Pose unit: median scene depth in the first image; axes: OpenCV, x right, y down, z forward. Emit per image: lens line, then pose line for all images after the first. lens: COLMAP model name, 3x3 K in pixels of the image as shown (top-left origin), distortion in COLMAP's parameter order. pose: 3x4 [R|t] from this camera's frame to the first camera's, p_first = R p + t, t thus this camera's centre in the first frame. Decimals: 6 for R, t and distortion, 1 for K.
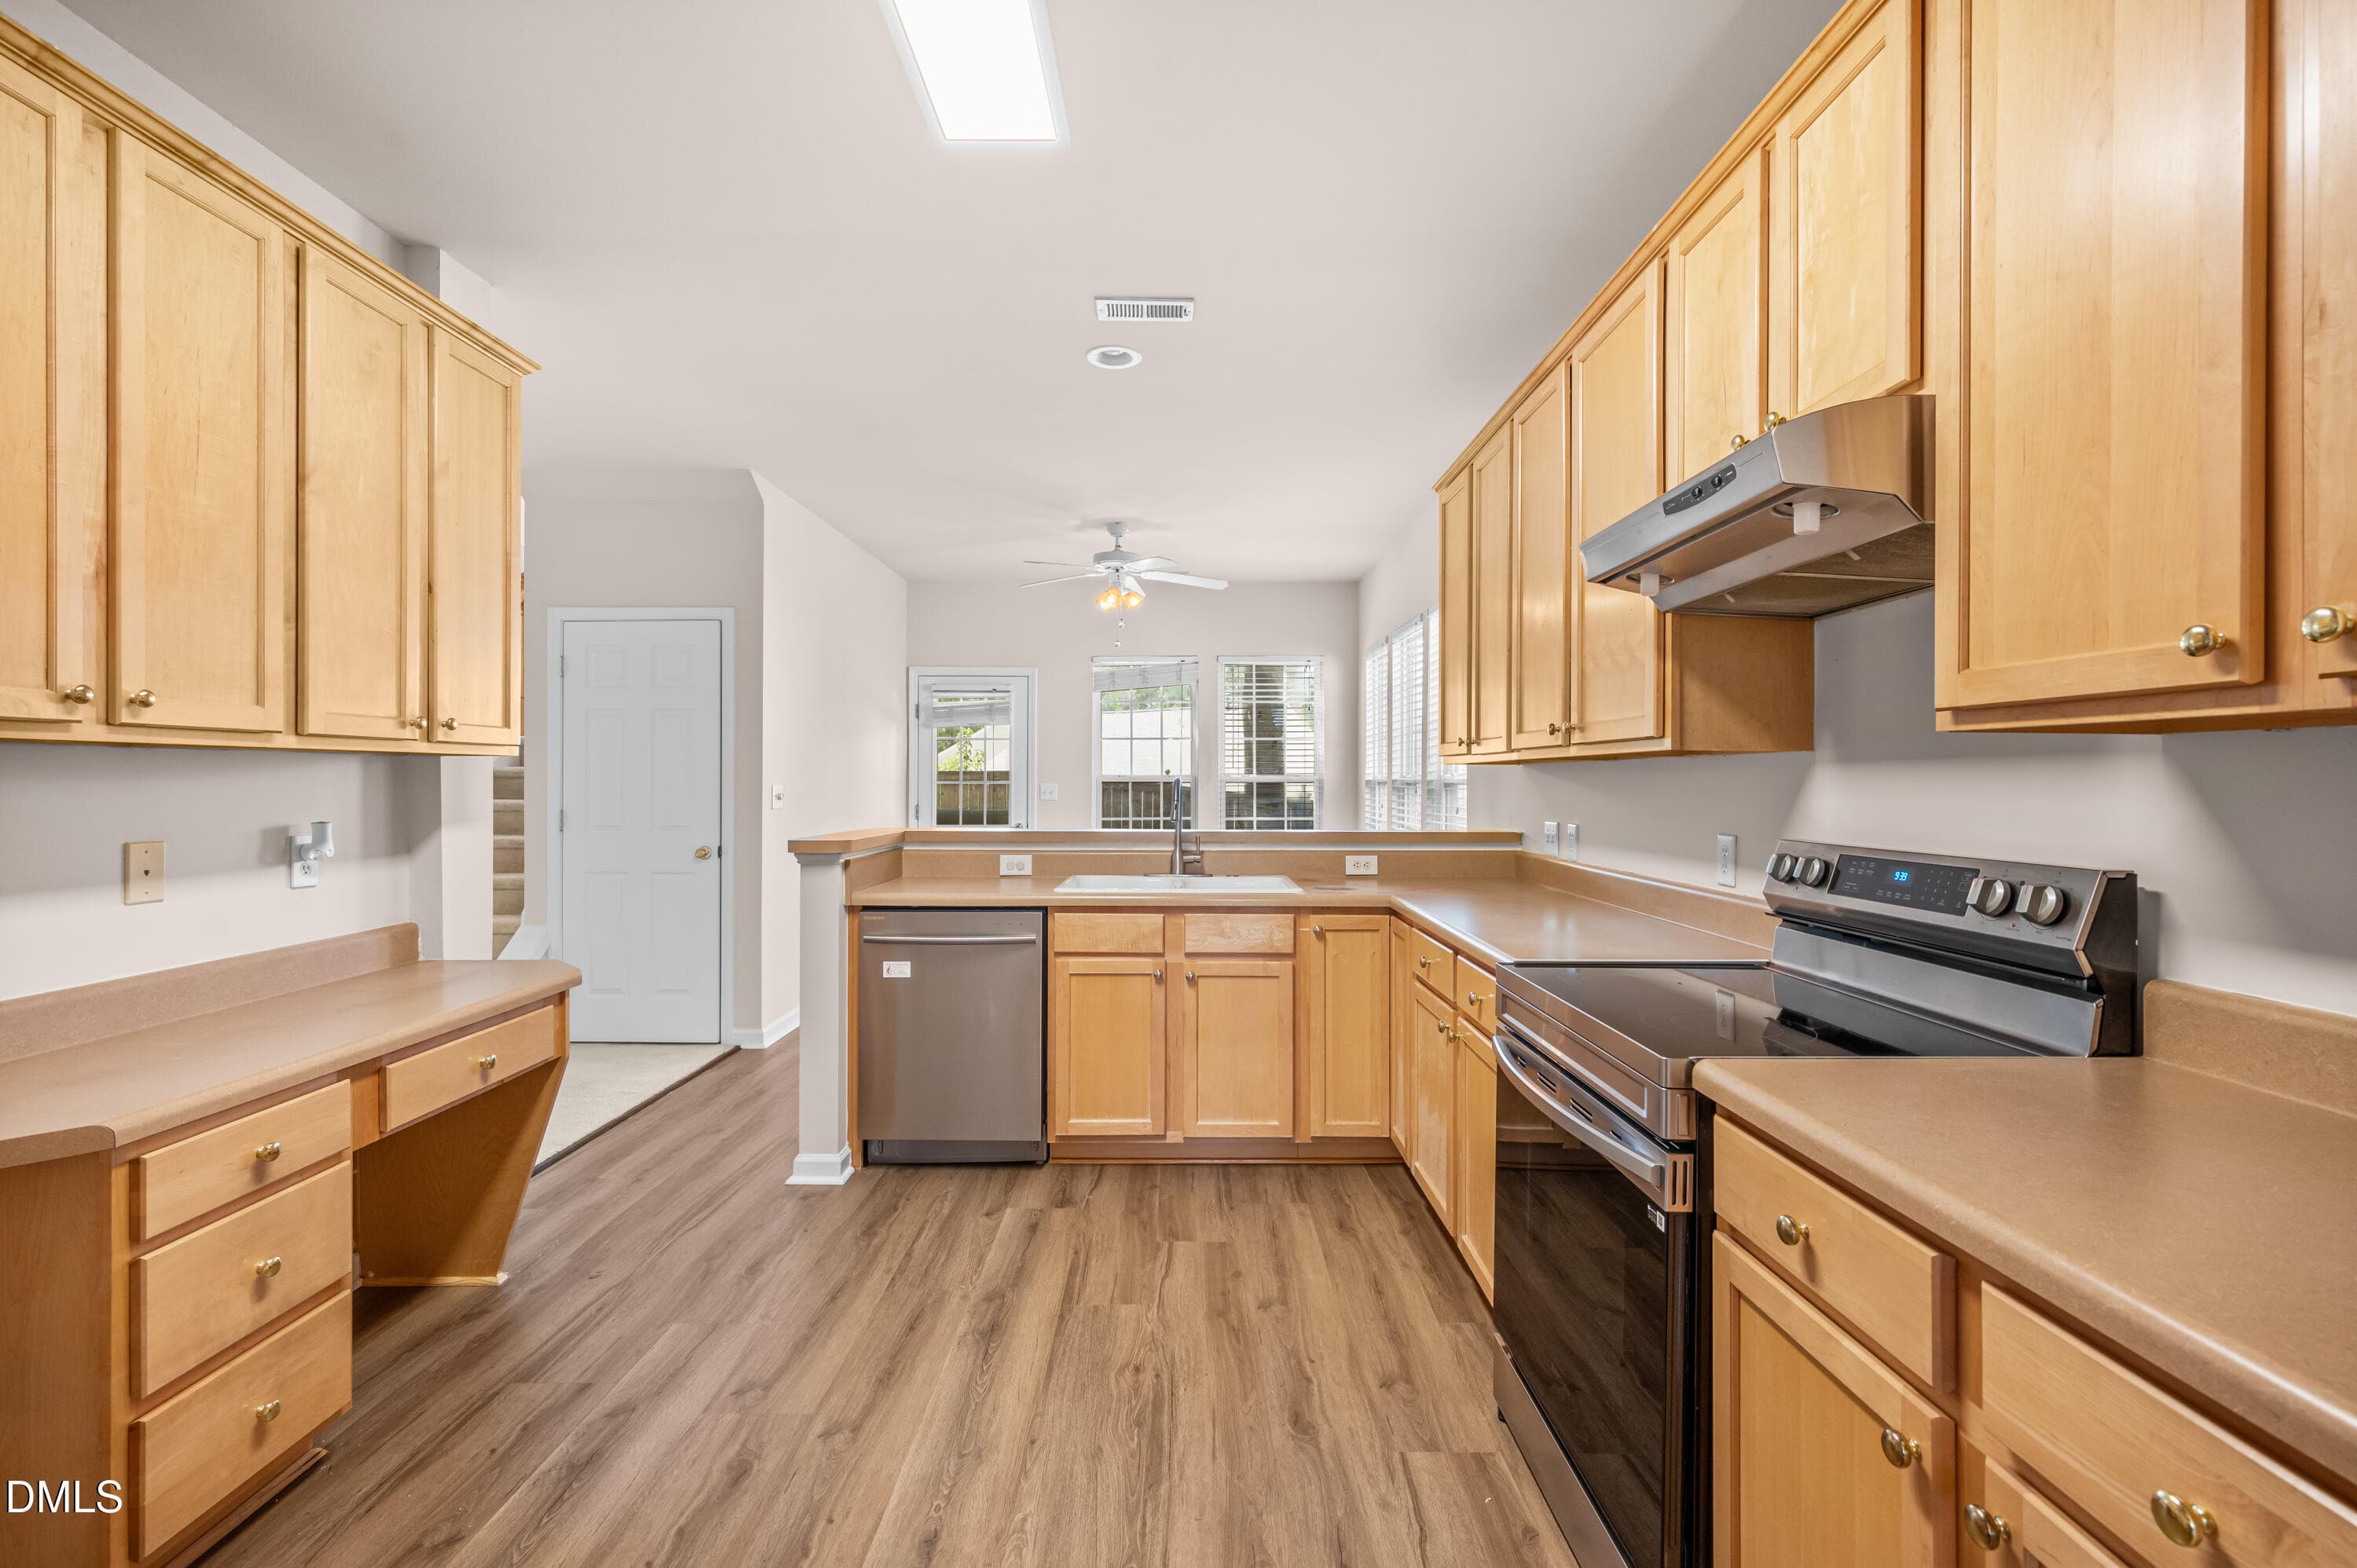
lens RADIAL K [[1043.2, 0, 1185.4], [0, 1043.2, 777.5], [0, 0, 1]] dist [0.000543, 0.000217]
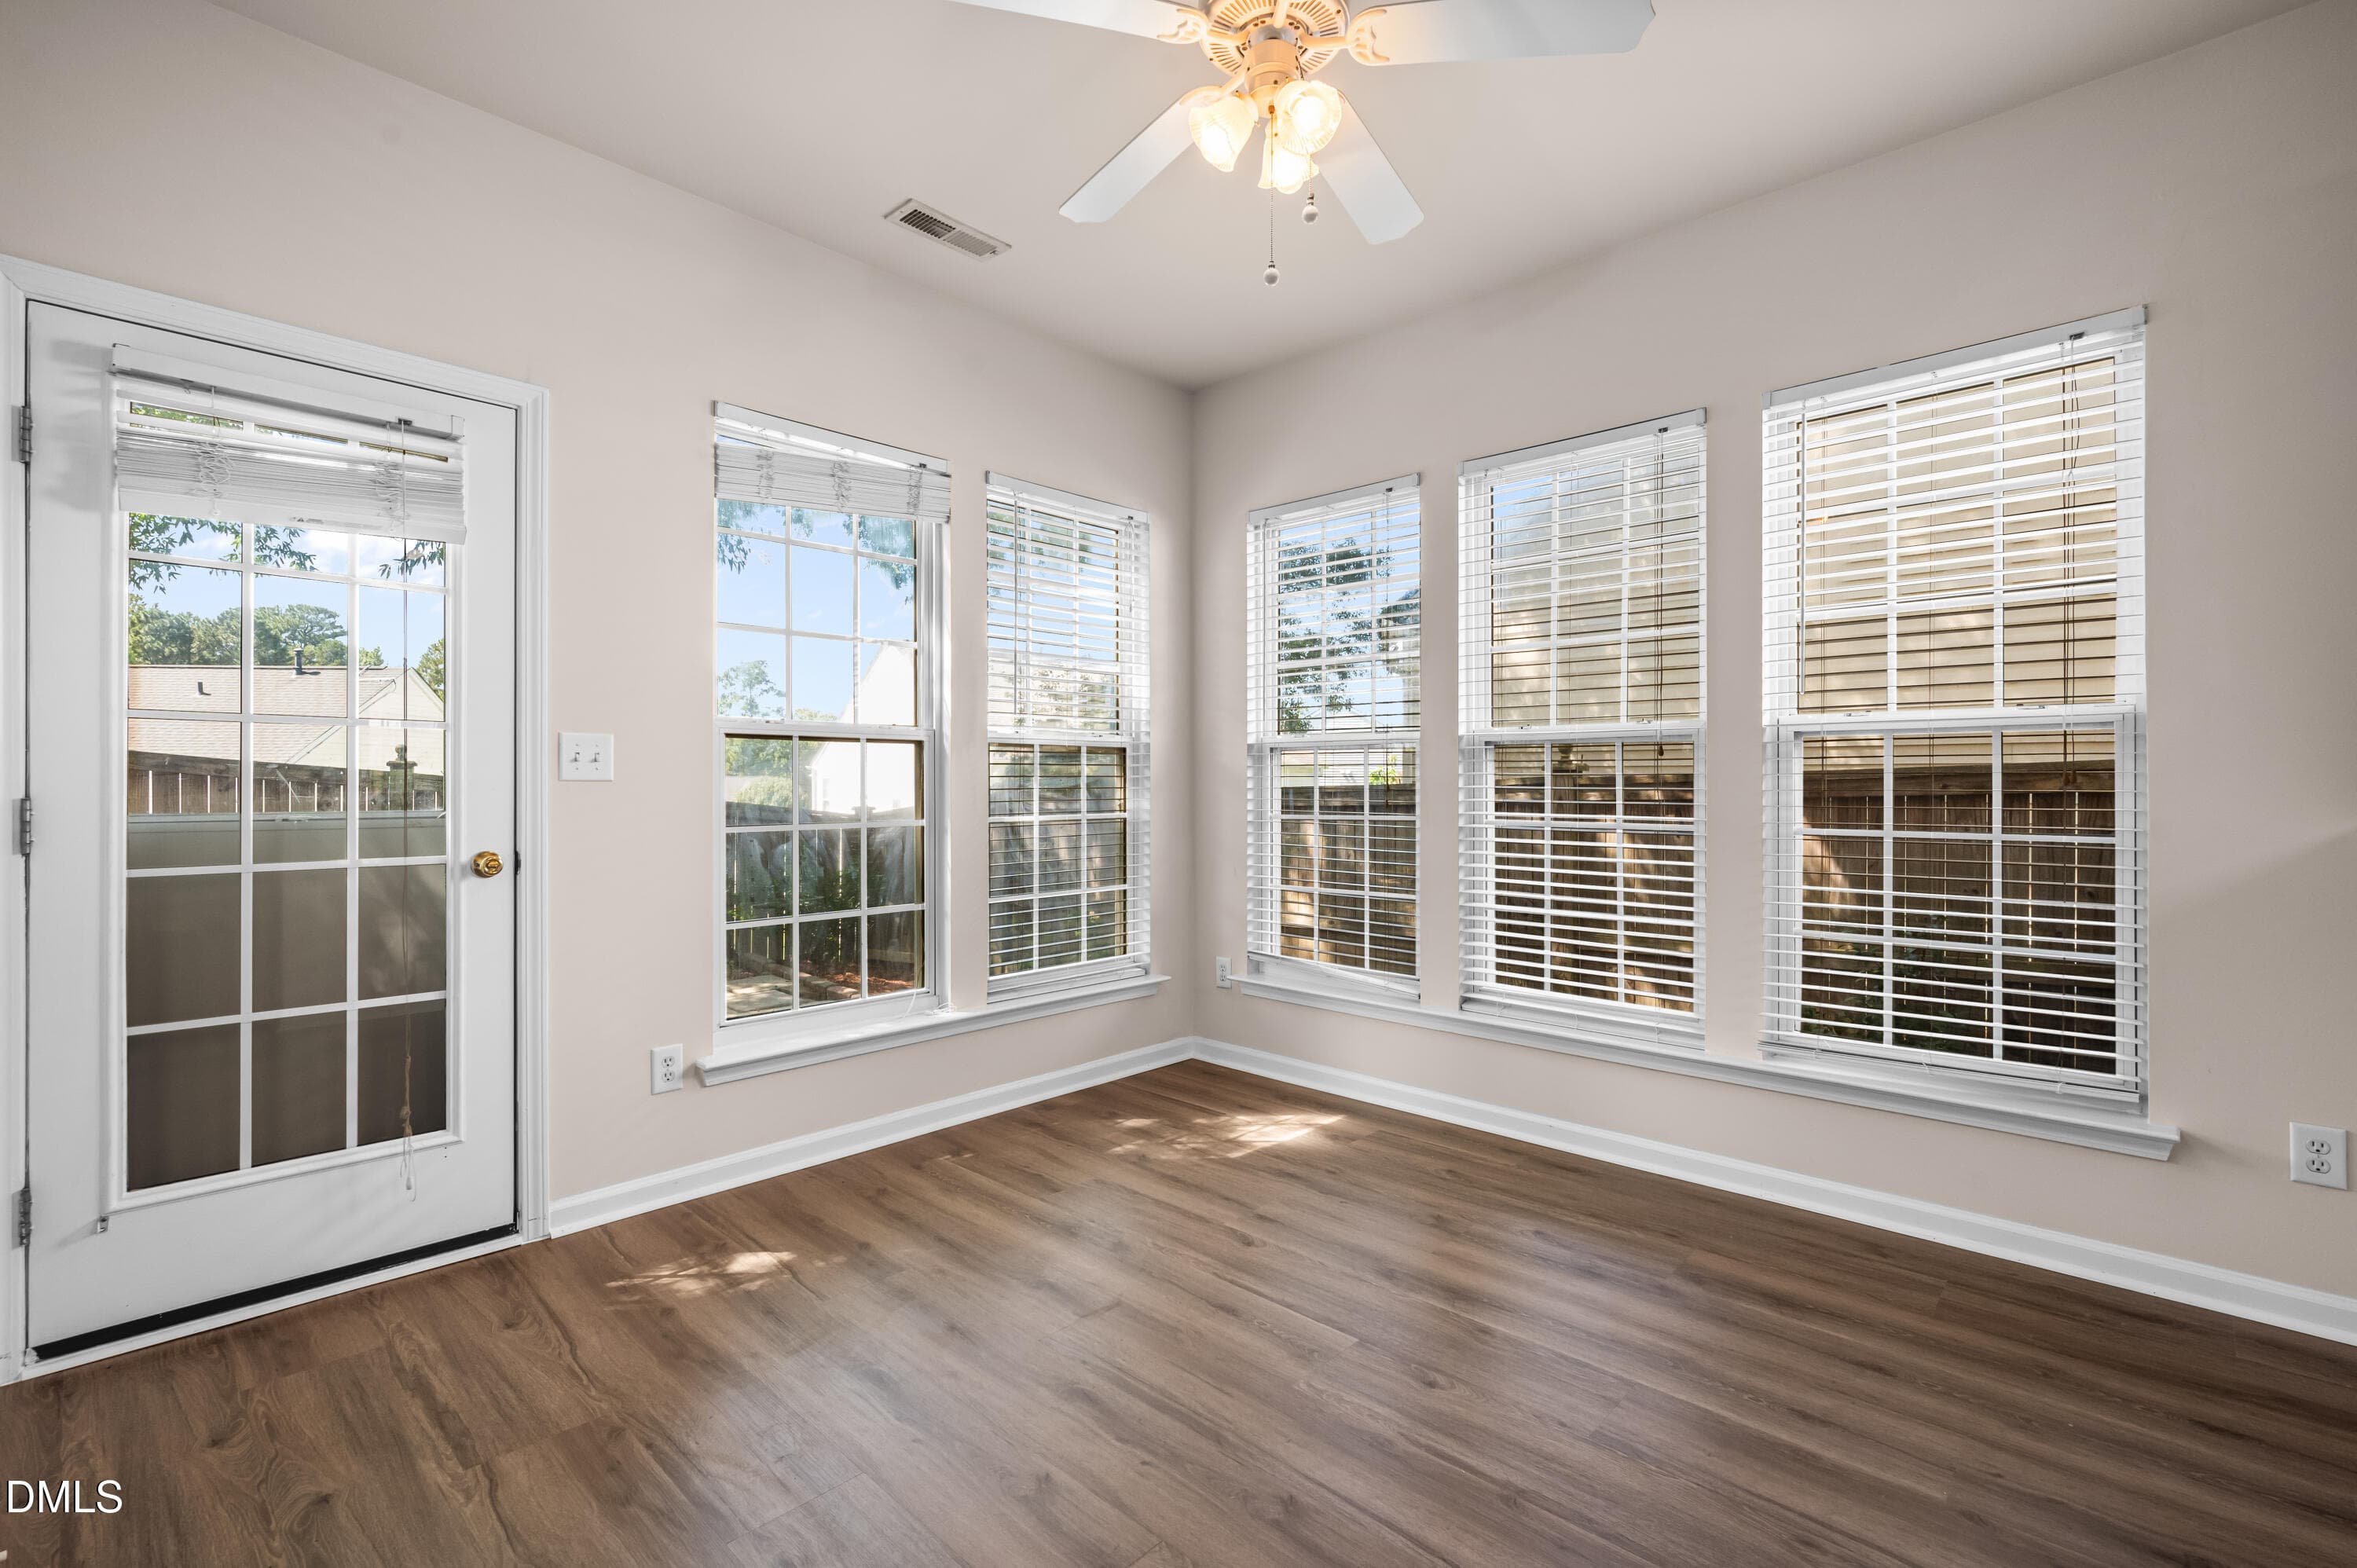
lens RADIAL K [[1034.8, 0, 1178.5], [0, 1034.8, 784.0], [0, 0, 1]] dist [-0.000345, 0.000177]
pose [[0.717207, -0.000649, 0.696860, -0.683590], [0.006011, 0.999968, -0.005254, 0.077277], [-0.696834, 0.007957, 0.717188, 1.842417]]
